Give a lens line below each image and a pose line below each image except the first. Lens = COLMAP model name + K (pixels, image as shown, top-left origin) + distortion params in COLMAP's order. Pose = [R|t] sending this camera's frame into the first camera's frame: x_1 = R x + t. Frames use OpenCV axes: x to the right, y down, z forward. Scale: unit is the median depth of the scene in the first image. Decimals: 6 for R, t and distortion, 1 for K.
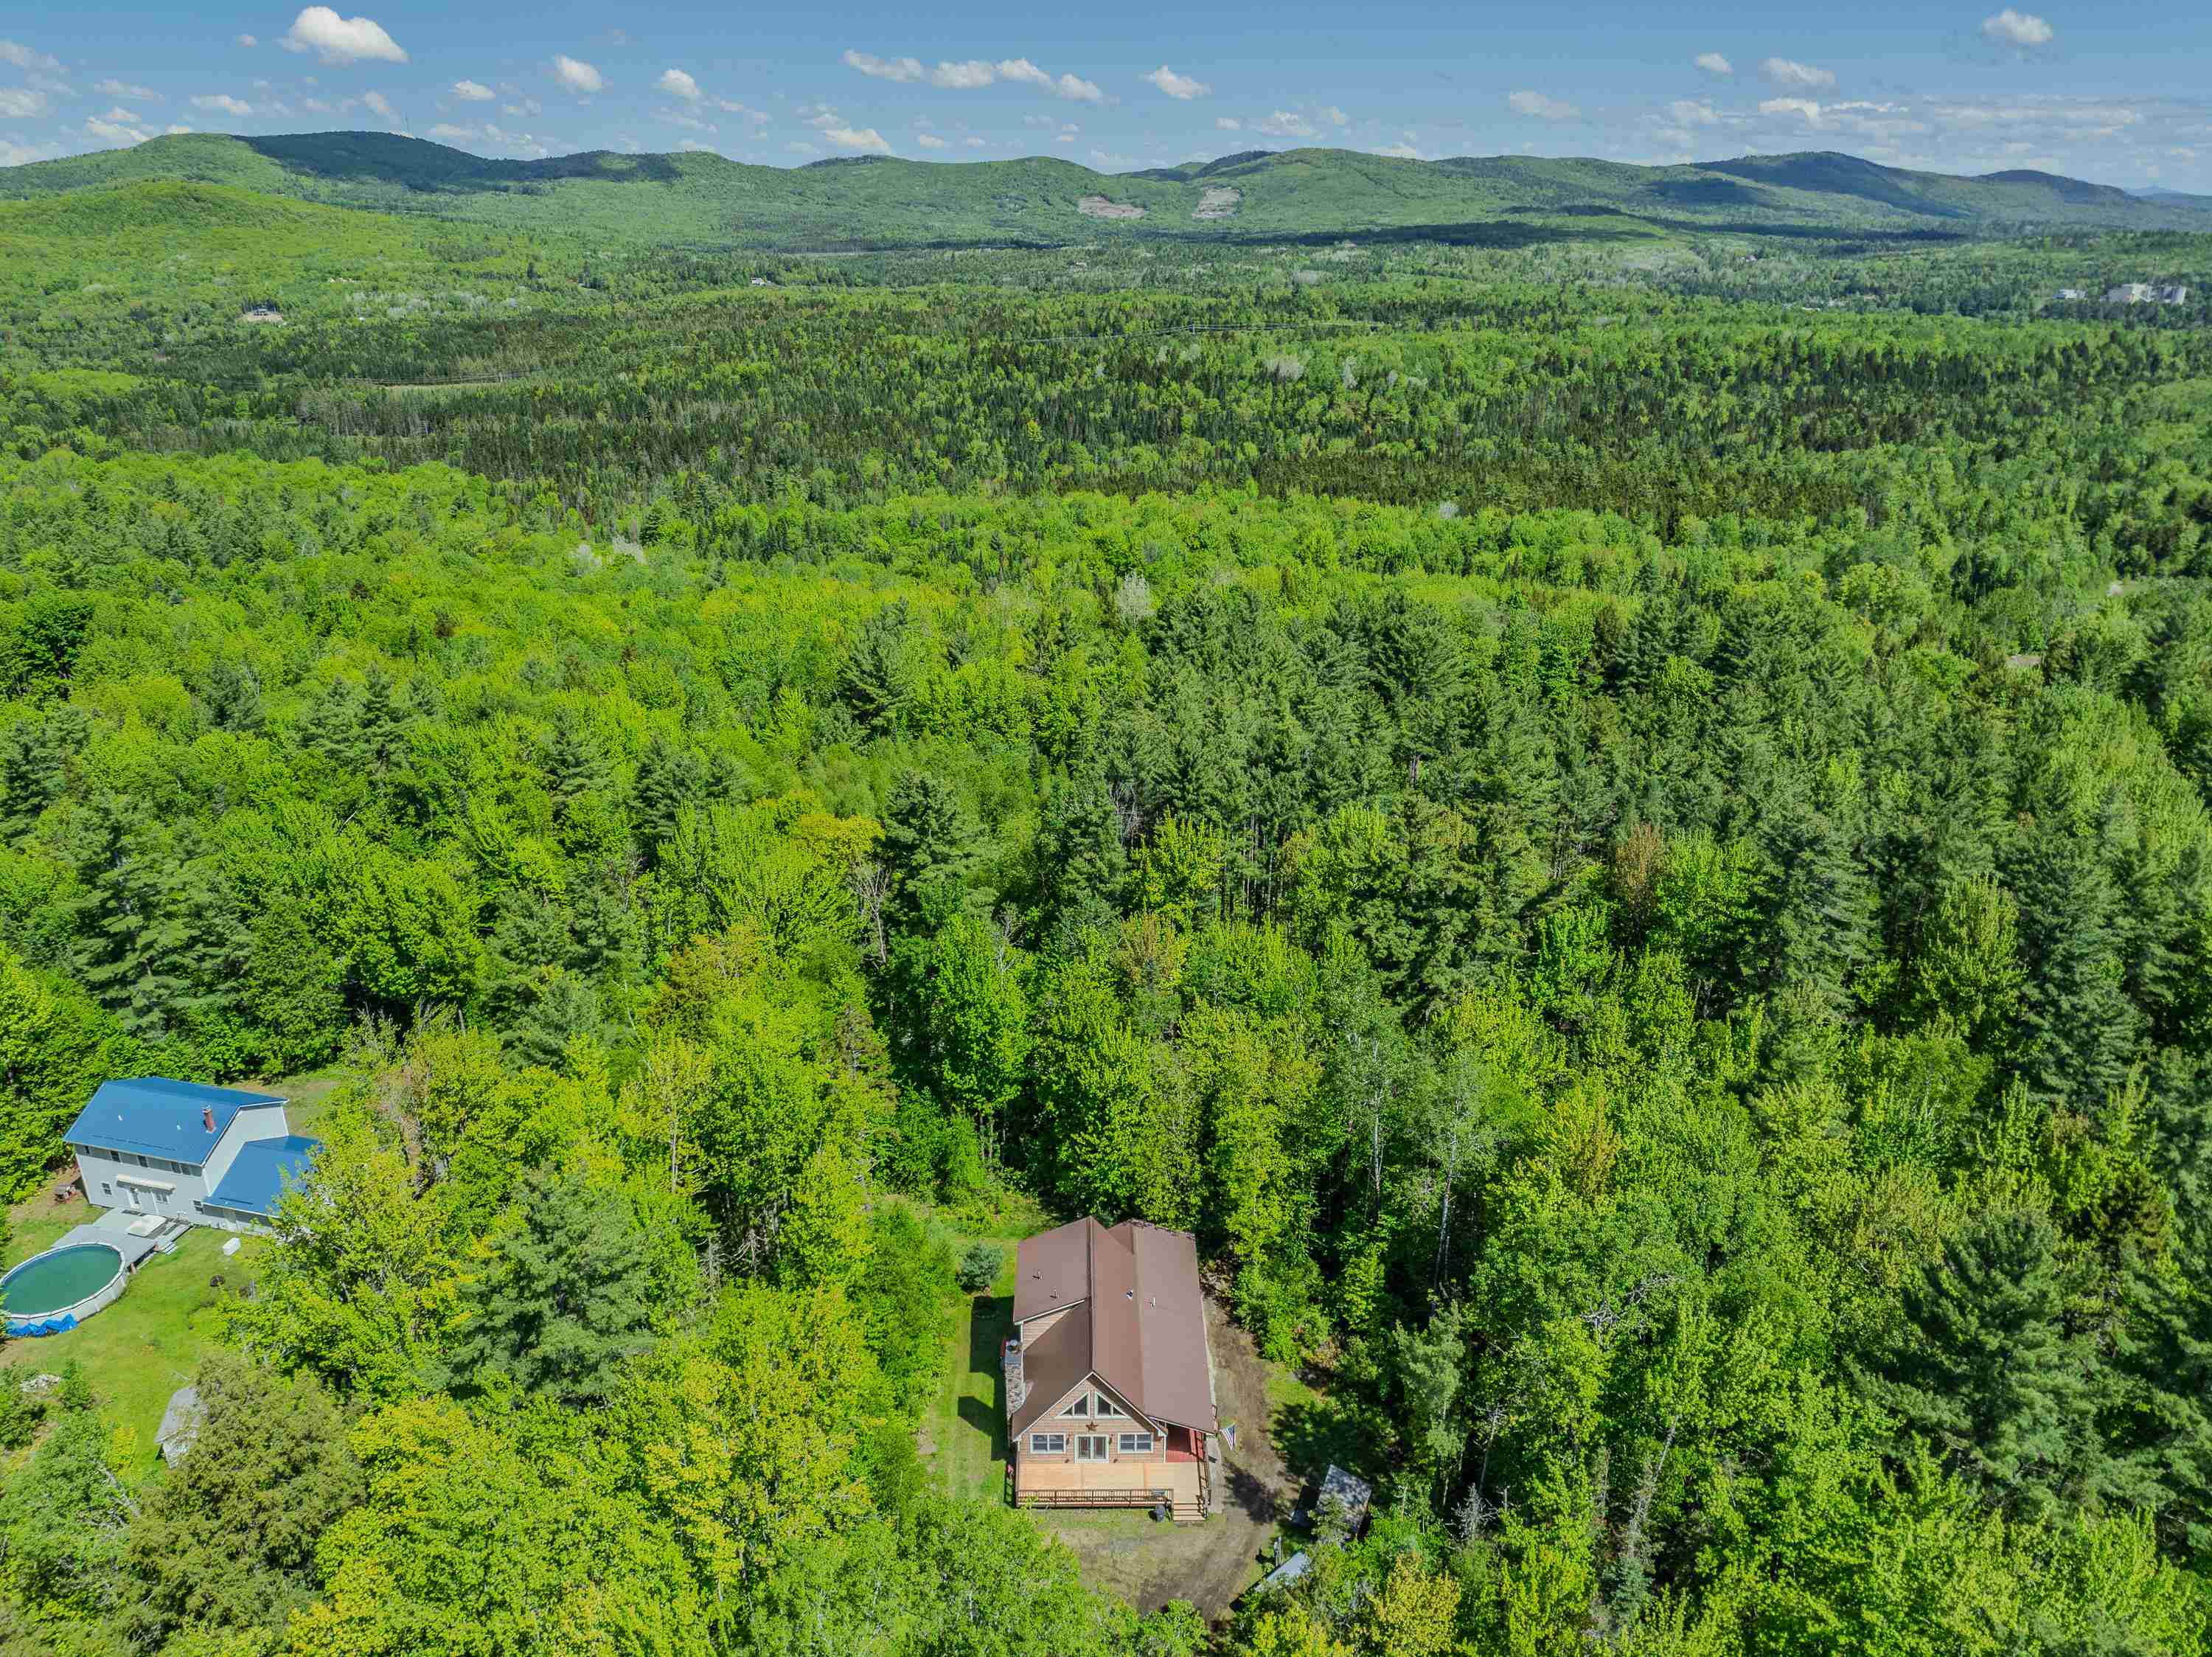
lens RADIAL K [[1566.6, 0, 1094.8], [0, 1566.6, 820.1], [0, 0, 1]] dist [-0.049647, 0.023209]
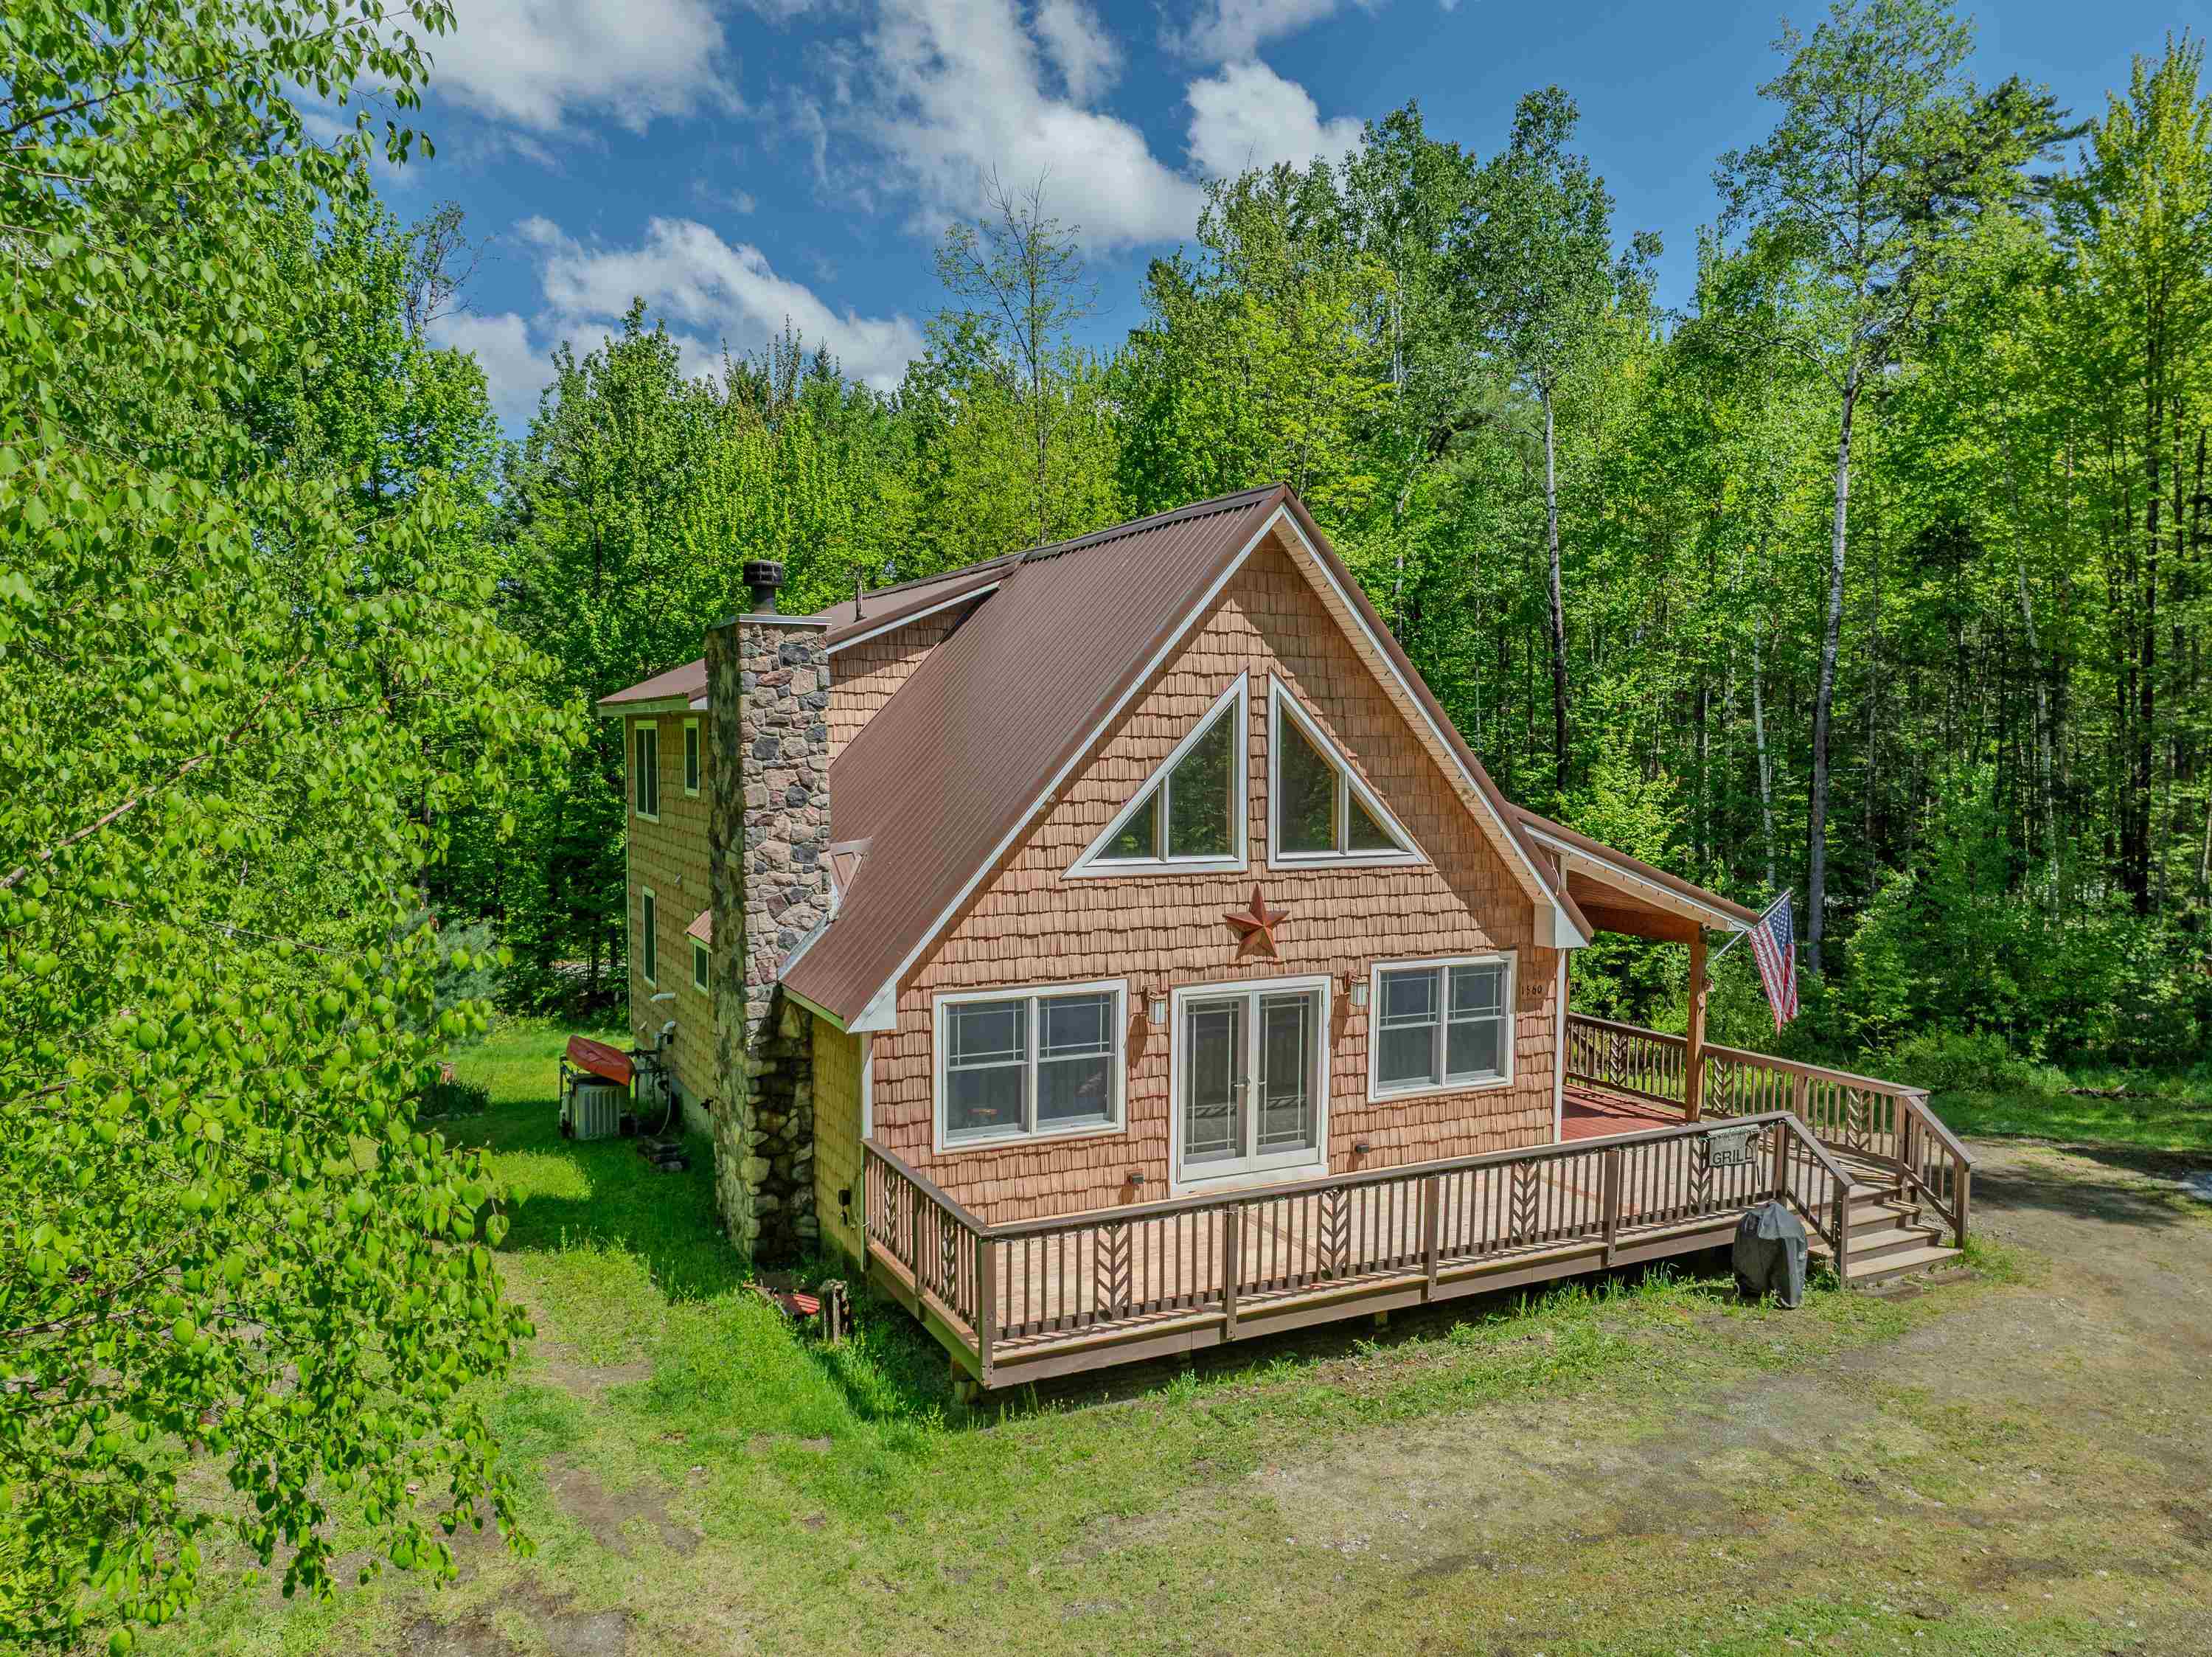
lens RADIAL K [[1566.6, 0, 1109.1], [0, 1566.6, 828.2], [0, 0, 1]] dist [-0.049647, 0.023209]
pose [[0.900251, -0.021302, 0.434849, -0.069607], [0.154811, 0.949188, -0.274001, 0.306371], [-0.406917, 0.313989, 0.857805, 0.607439]]
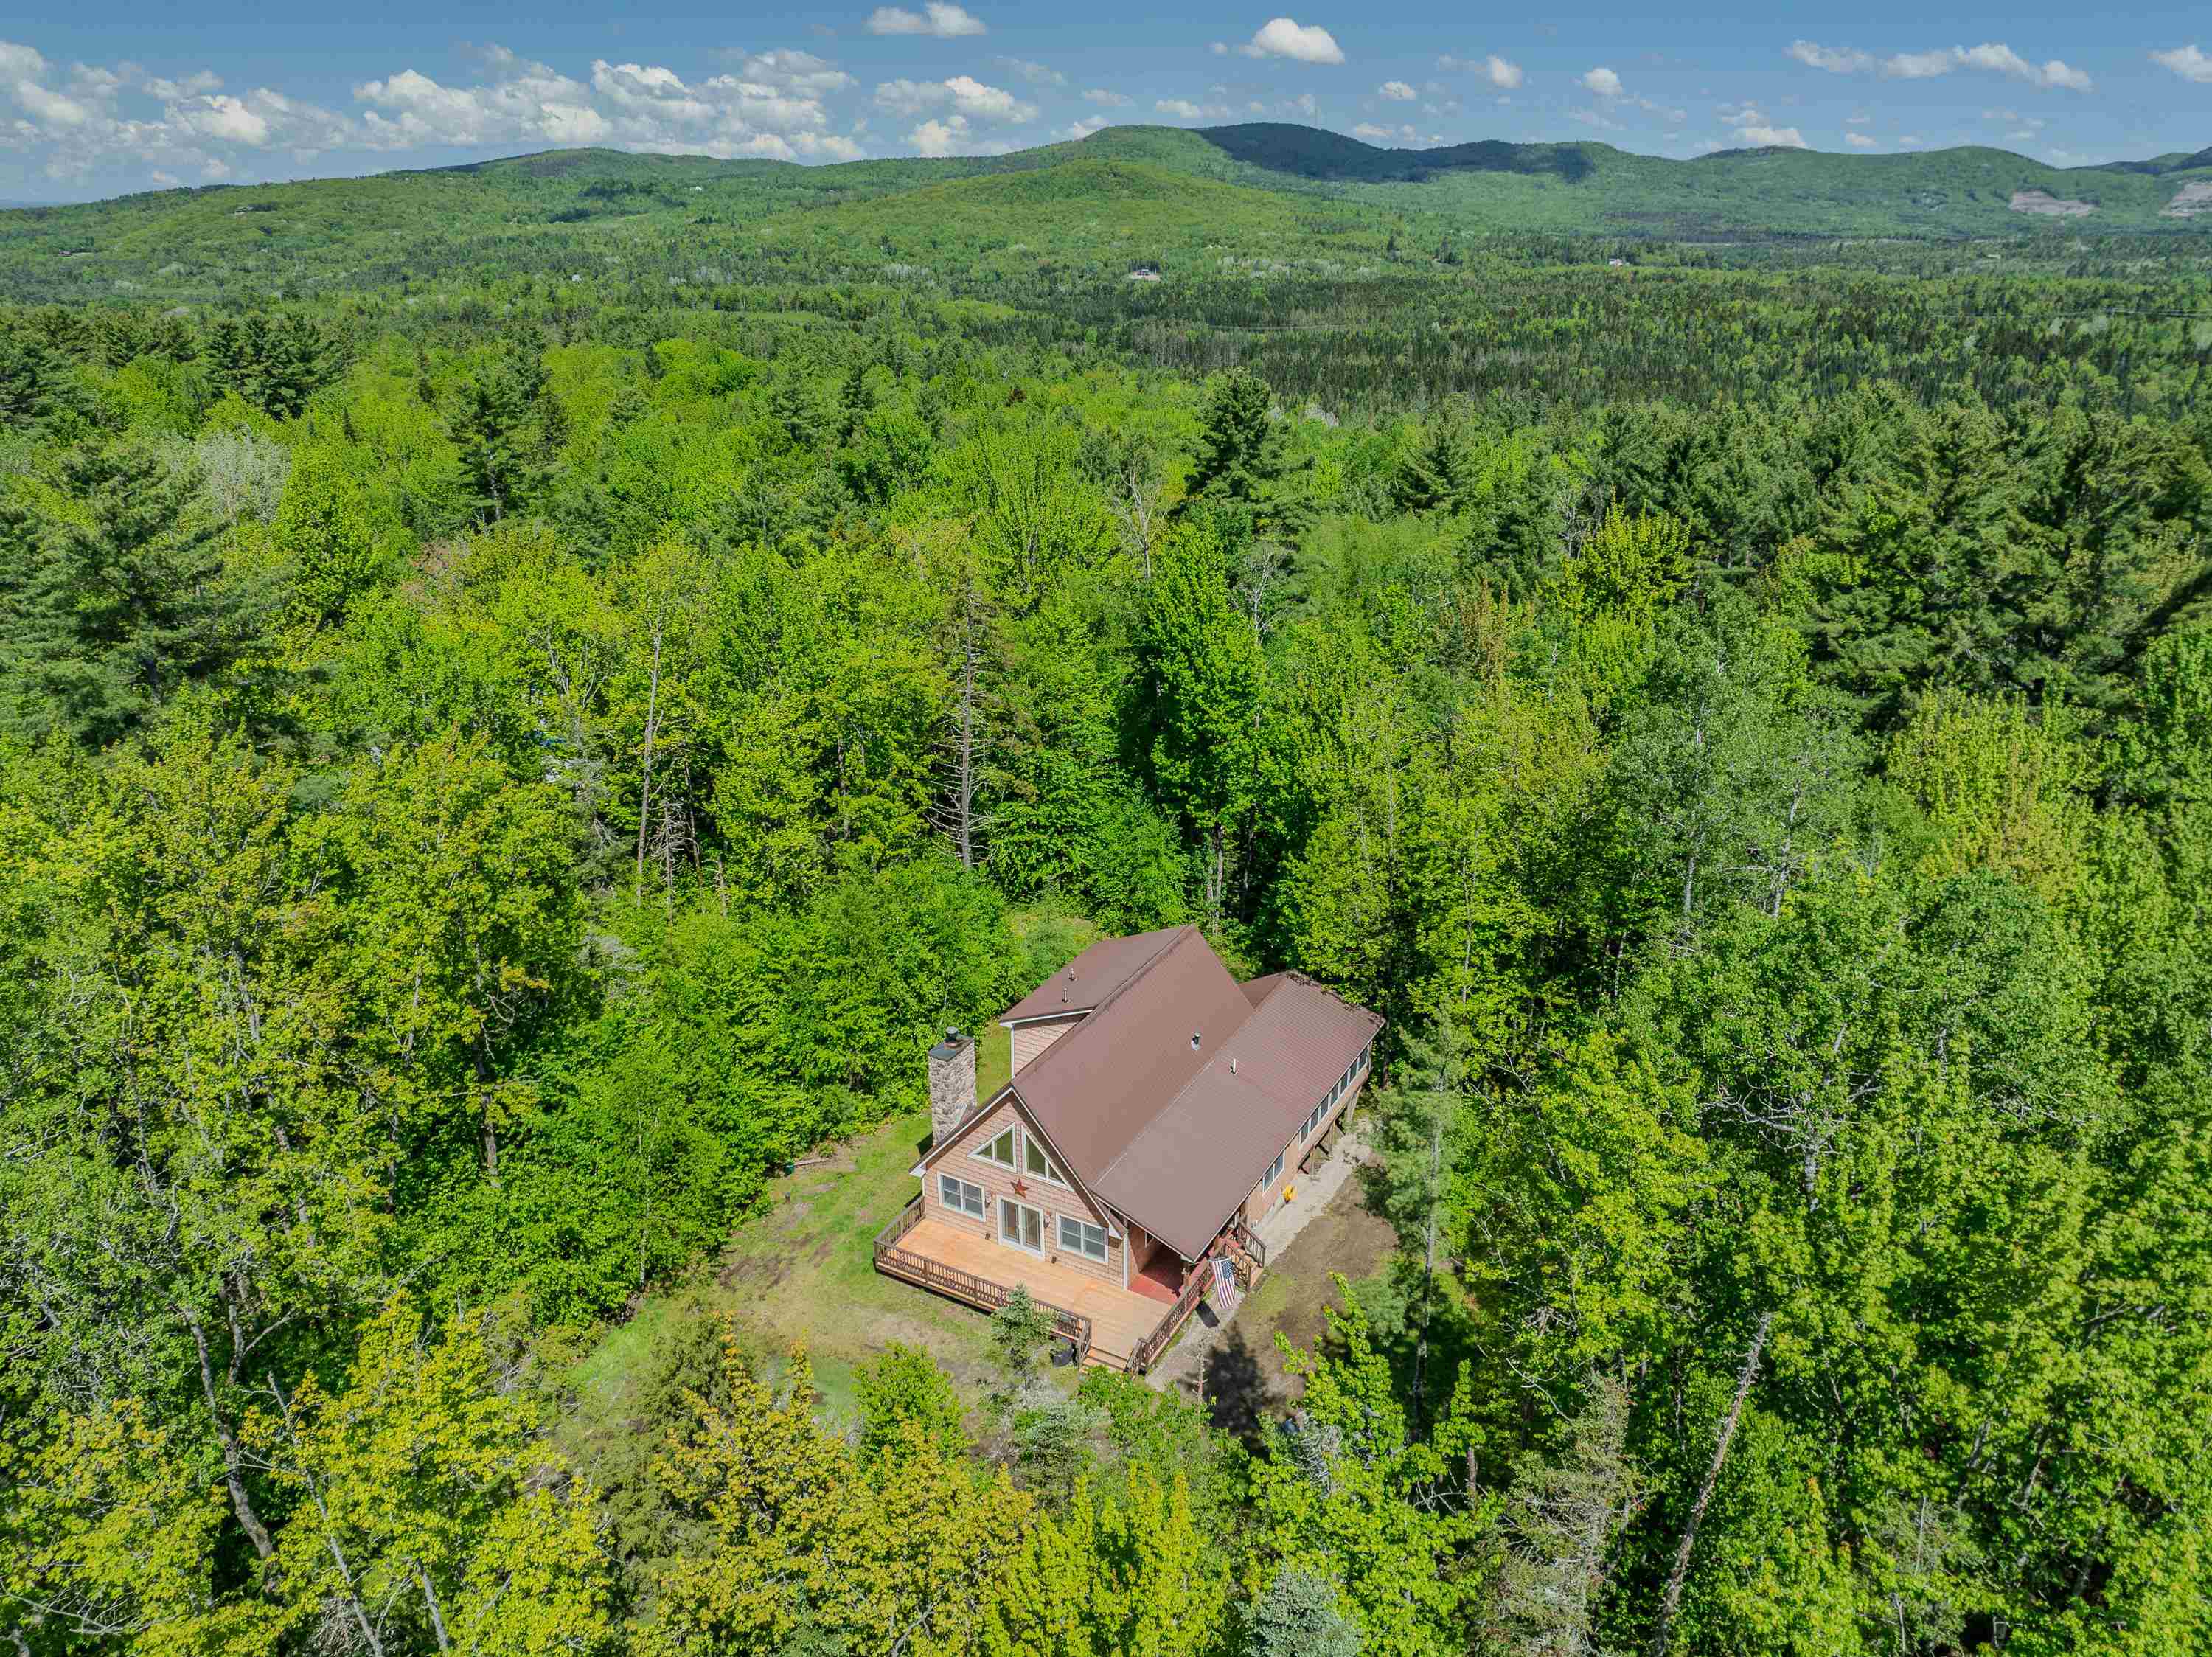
lens RADIAL K [[1566.6, 0, 1103.9], [0, 1566.6, 834.3], [0, 0, 1]] dist [-0.049647, 0.023209]
pose [[0.871316, 0.184238, -0.454824, 0.202327], [-0.179619, 0.982264, 0.053793, 0.153556], [0.456668, 0.034825, 0.888955, 0.332491]]
